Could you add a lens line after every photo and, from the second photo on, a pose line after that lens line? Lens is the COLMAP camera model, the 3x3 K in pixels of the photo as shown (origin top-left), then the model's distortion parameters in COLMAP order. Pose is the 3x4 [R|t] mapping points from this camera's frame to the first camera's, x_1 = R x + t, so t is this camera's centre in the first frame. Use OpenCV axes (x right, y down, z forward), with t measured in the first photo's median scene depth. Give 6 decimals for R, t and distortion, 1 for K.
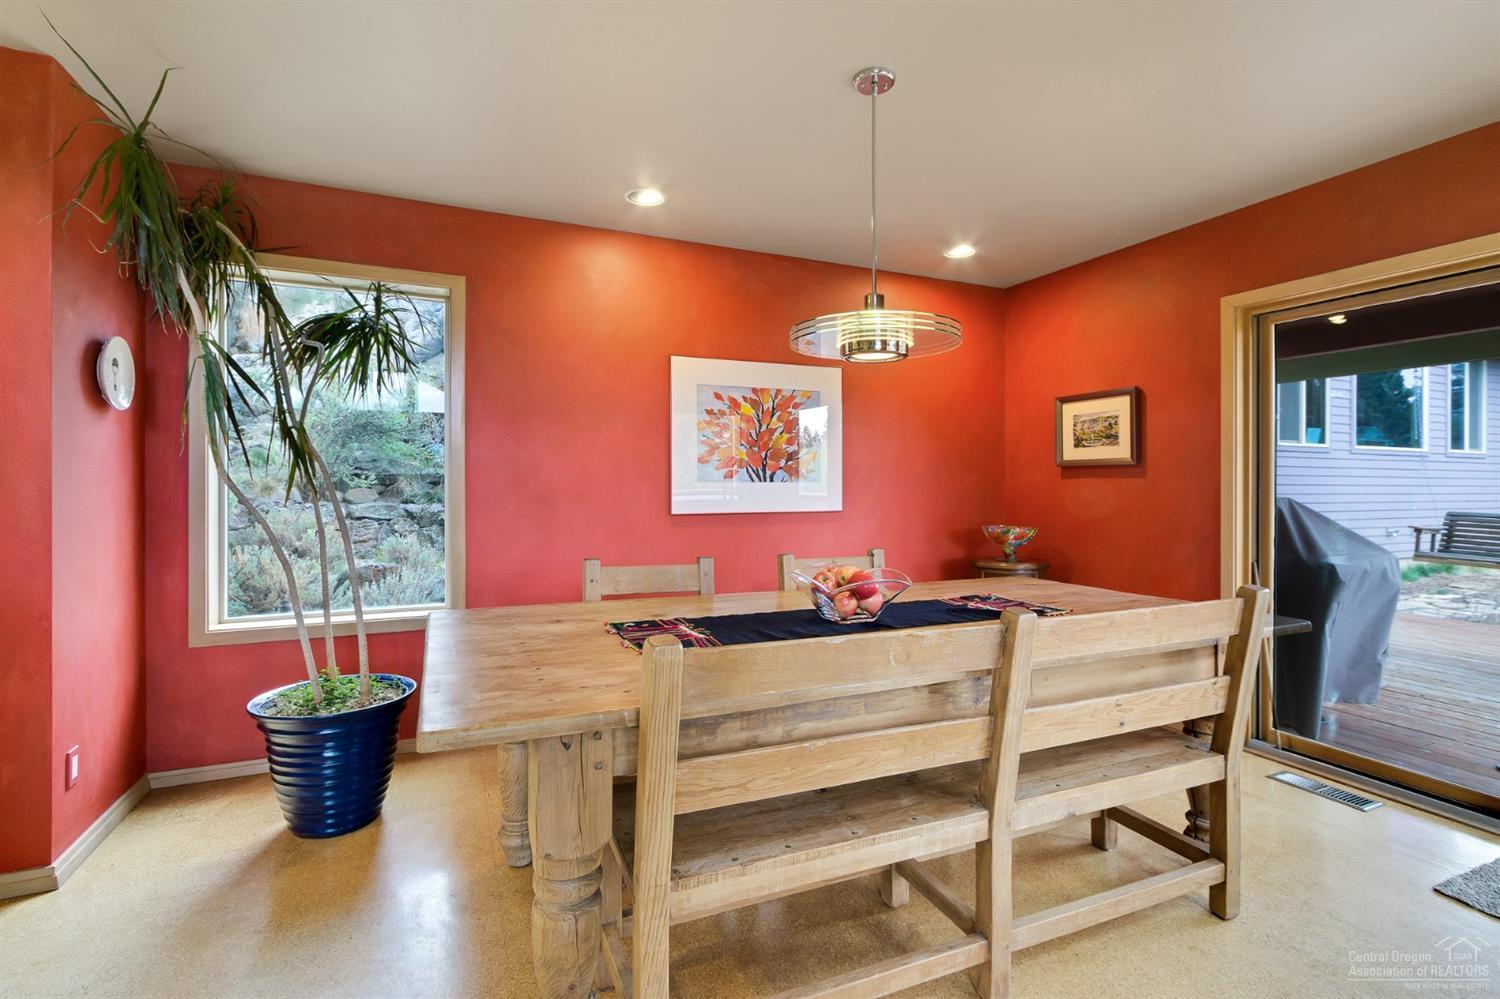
lens RADIAL K [[697.2, 0, 746.7], [0, 697.2, 483.0], [0, 0, 1]] dist [-0.003828, -0.000037]
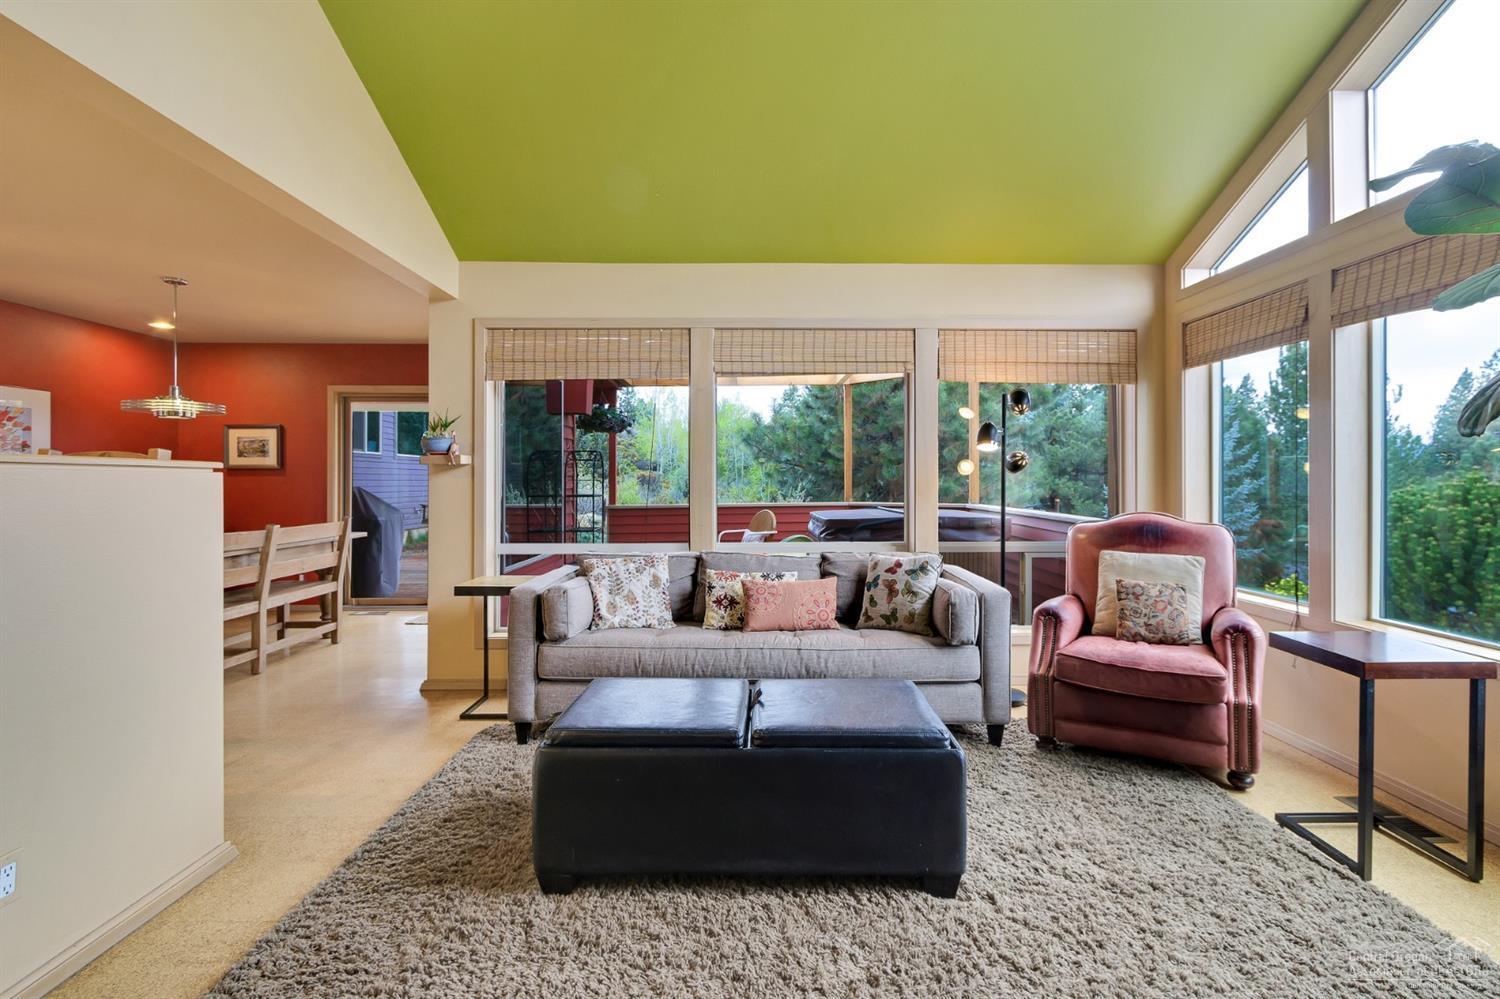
lens RADIAL K [[697.2, 0, 744.3], [0, 697.2, 471.5], [0, 0, 1]] dist [-0.003828, -0.000037]
pose [[0.391085, 0.000910, 0.920354, -0.690933], [0.004563, 0.999985, -0.002928, -0.009179], [-0.920343, 0.005345, 0.391075, -0.884445]]
